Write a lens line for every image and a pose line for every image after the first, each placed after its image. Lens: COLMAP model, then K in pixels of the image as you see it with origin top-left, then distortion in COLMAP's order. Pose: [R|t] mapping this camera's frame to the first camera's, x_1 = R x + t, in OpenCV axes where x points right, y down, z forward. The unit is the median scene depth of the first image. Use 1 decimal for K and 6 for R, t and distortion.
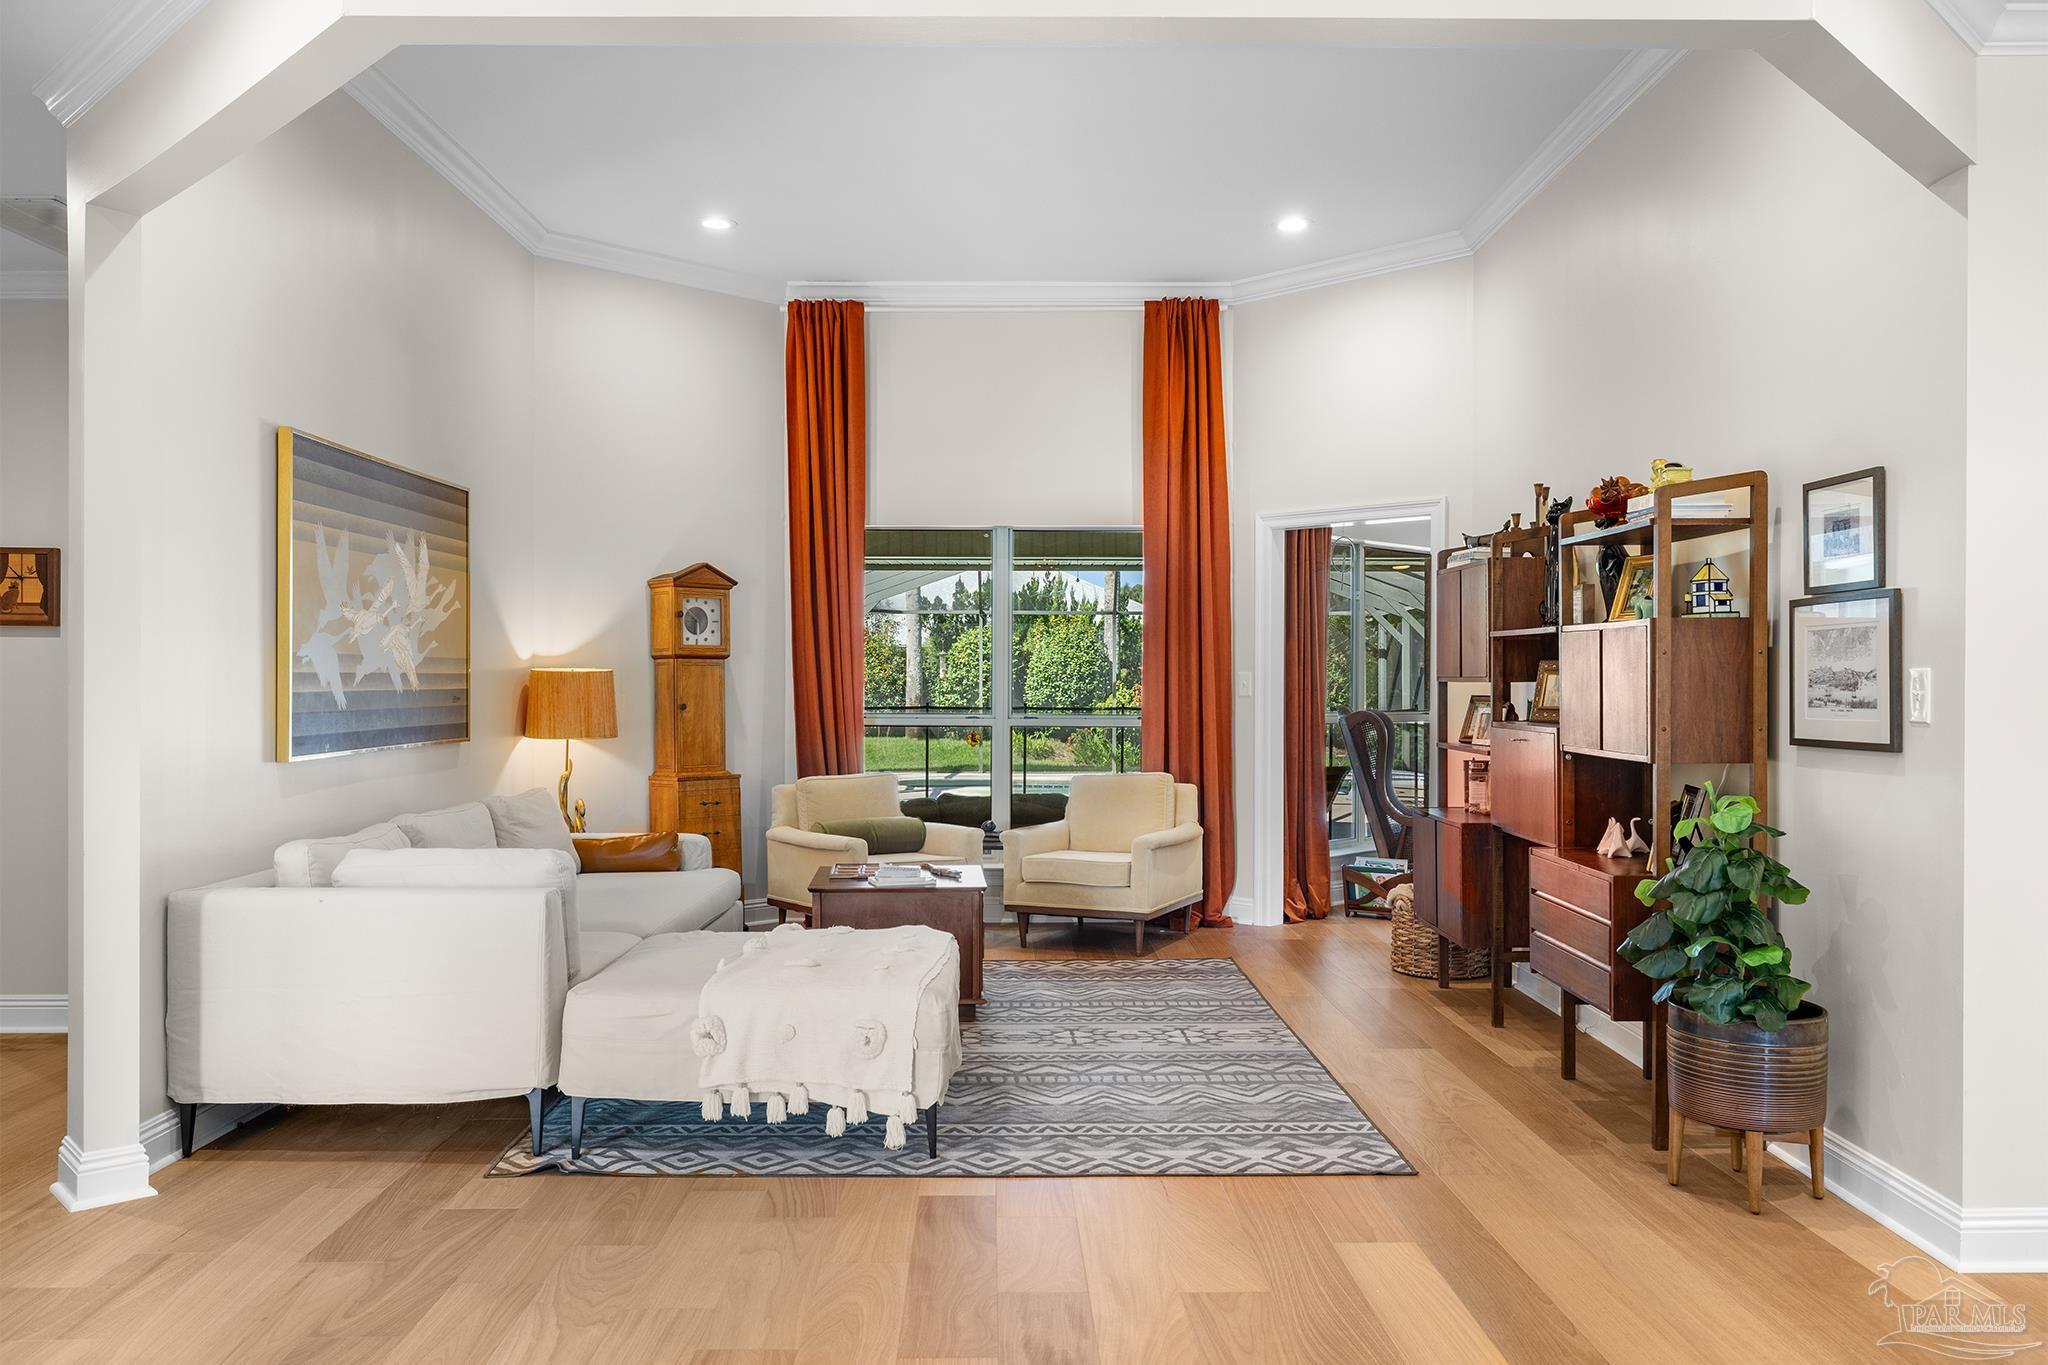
lens RADIAL K [[1530.3, 0, 1013.9], [0, 1530.3, 671.7], [0, 0, 1]] dist [0.002825, 0.014599]
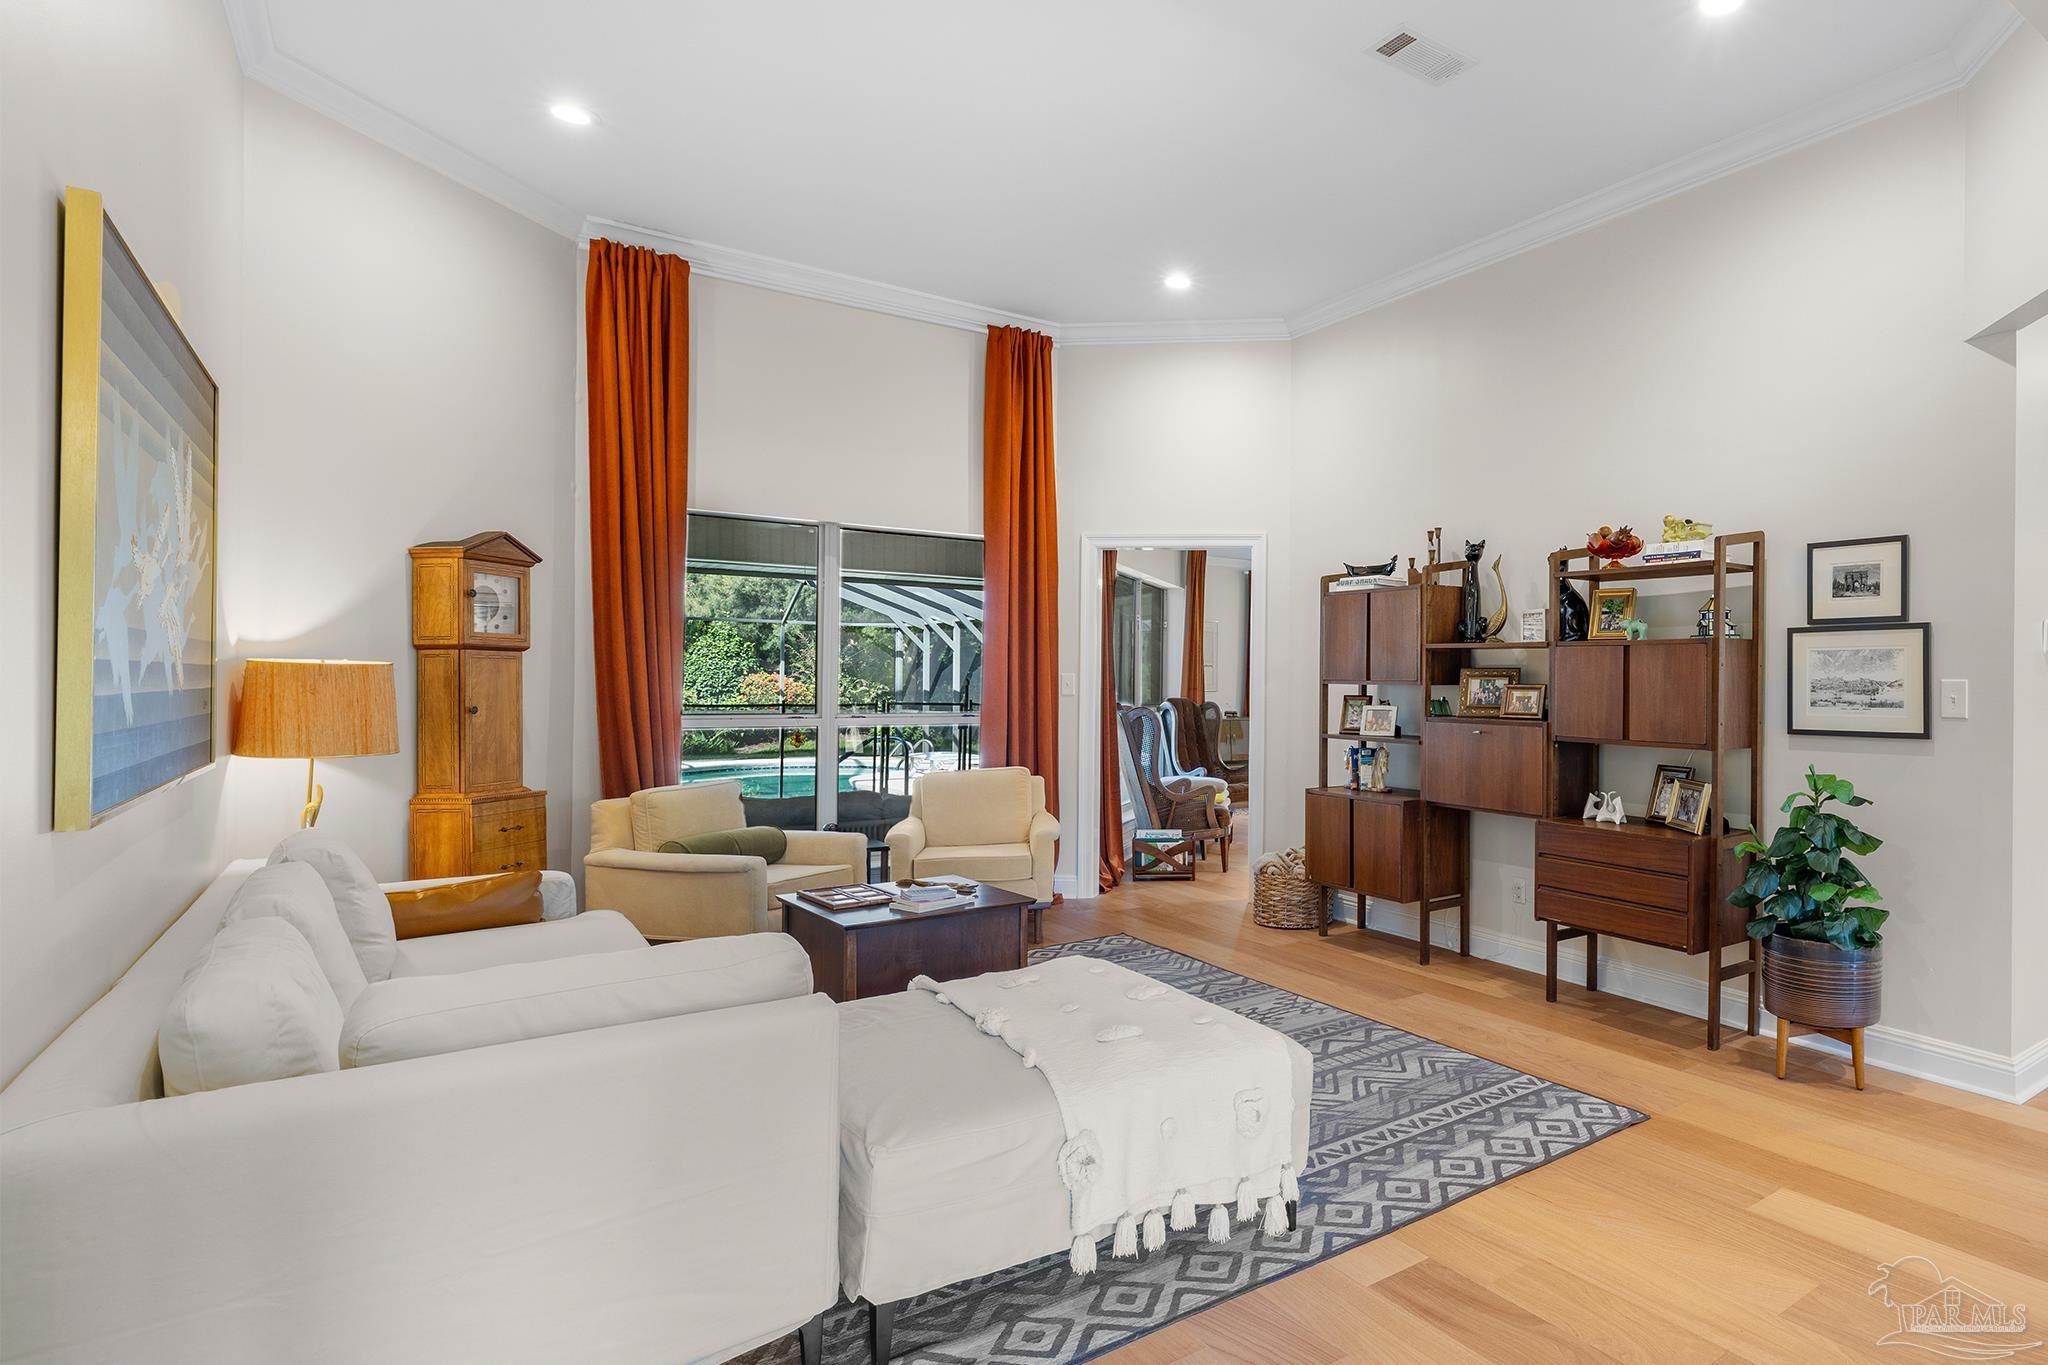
lens RADIAL K [[1112.4, 0, 1309.0], [0, 1112.4, 677.2], [0, 0, 1]] dist [0.003828, 0.002378]
pose [[0.775407, 0.008759, 0.631401, -0.254920], [-0.010924, 0.999940, -0.000457, 0.001322], [-0.631367, -0.006543, 0.775456, 0.285337]]
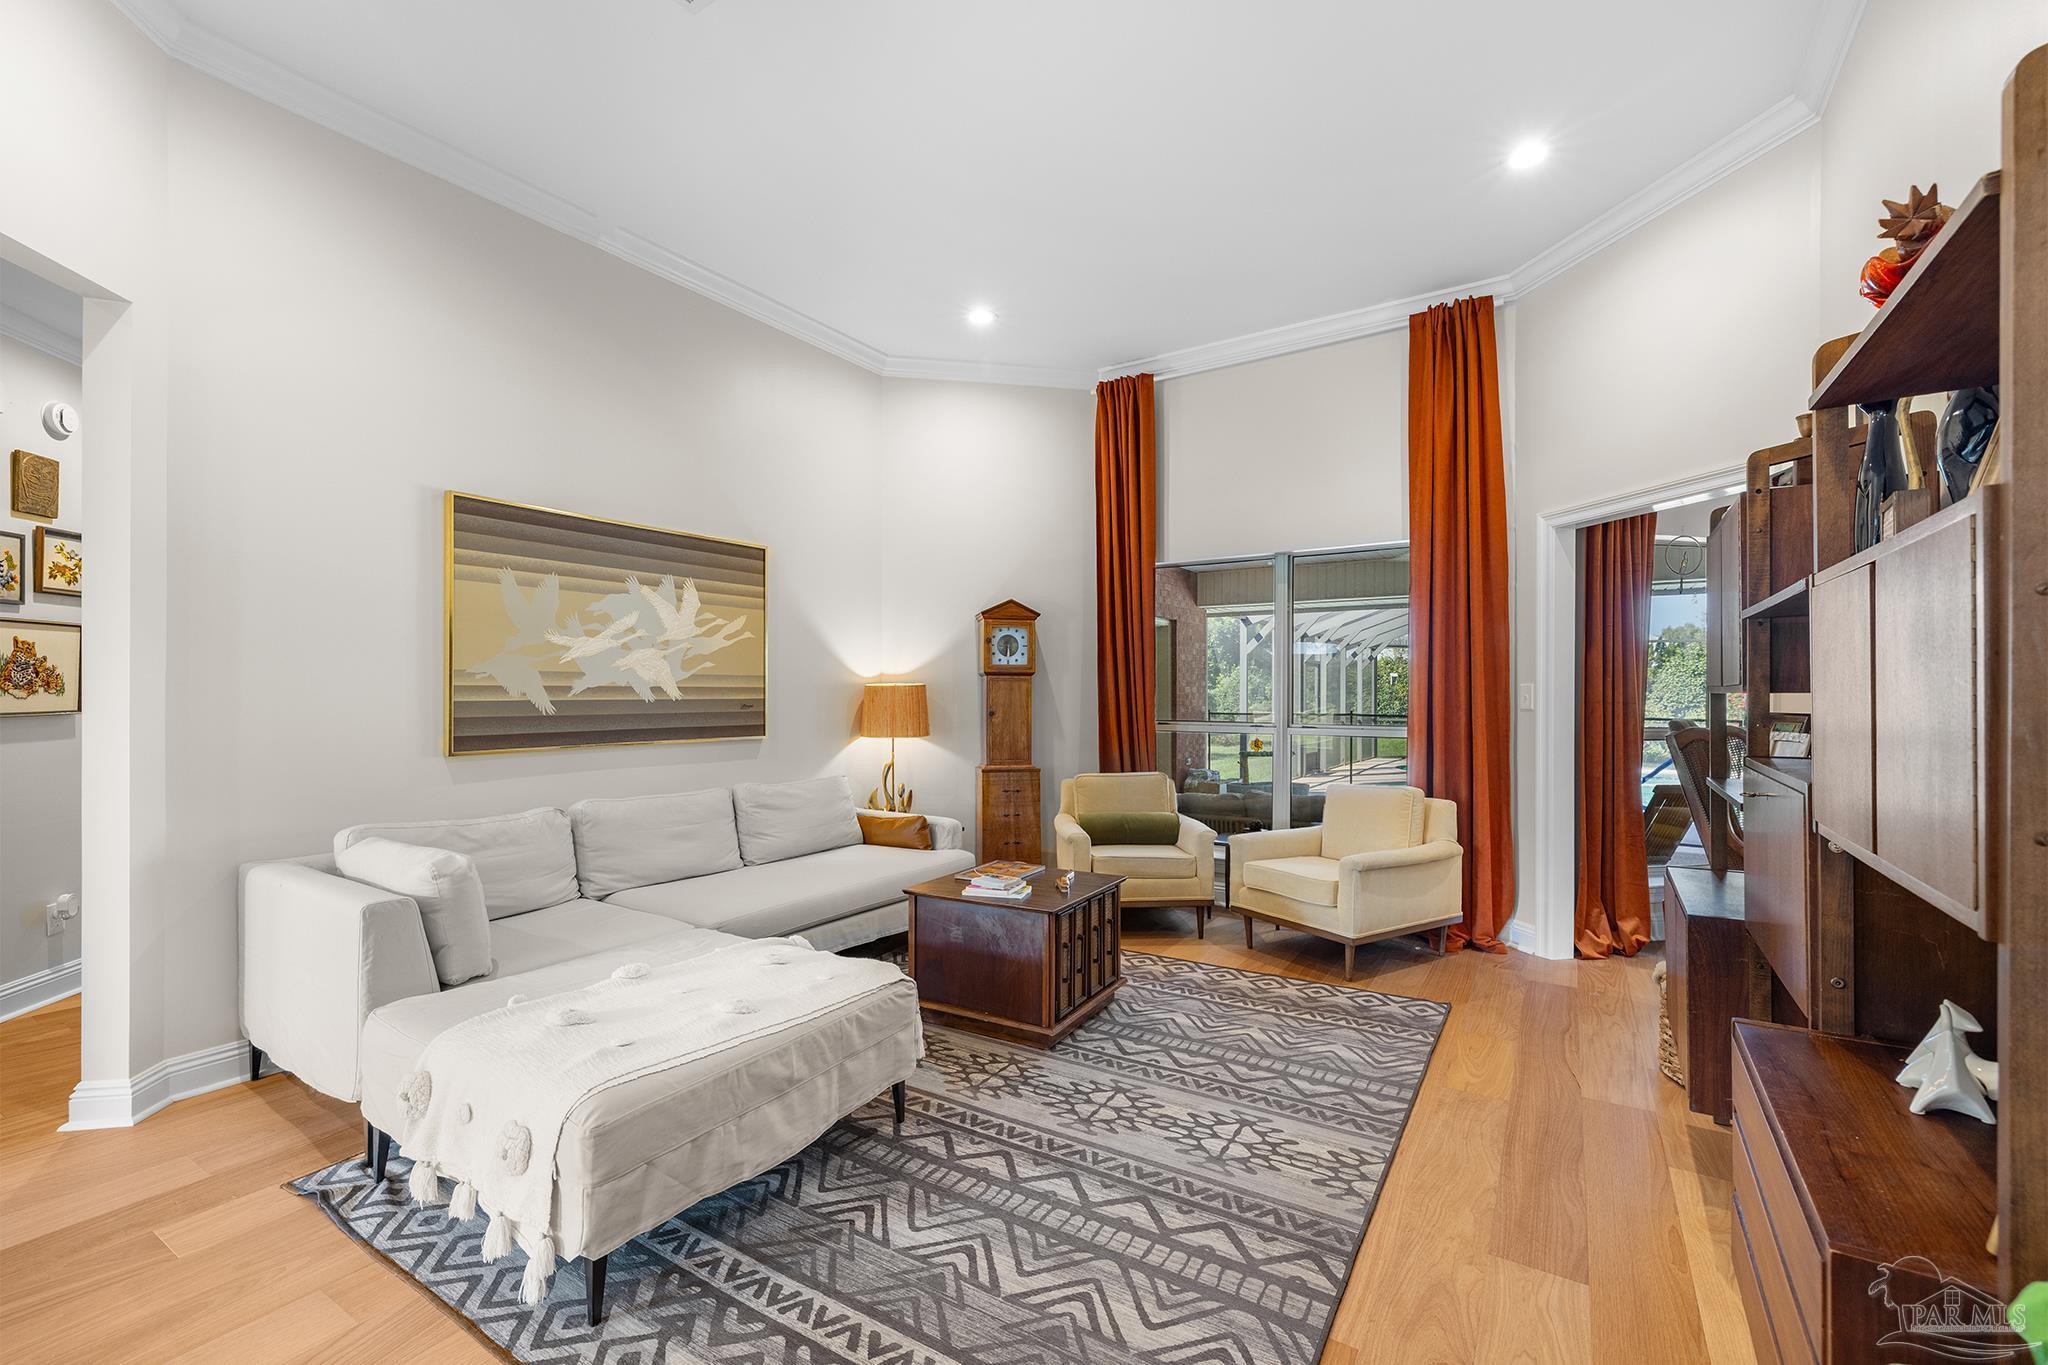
lens RADIAL K [[862.9, 0, 1023.6], [0, 862.9, 690.1], [0, 0, 1]] dist [0.003418, 0.000297]
pose [[0.838973, -0.002479, -0.544168, 0.201900], [0.002605, 0.999996, -0.000540, 0.004128], [0.544167, -0.000965, 0.838976, 0.430672]]
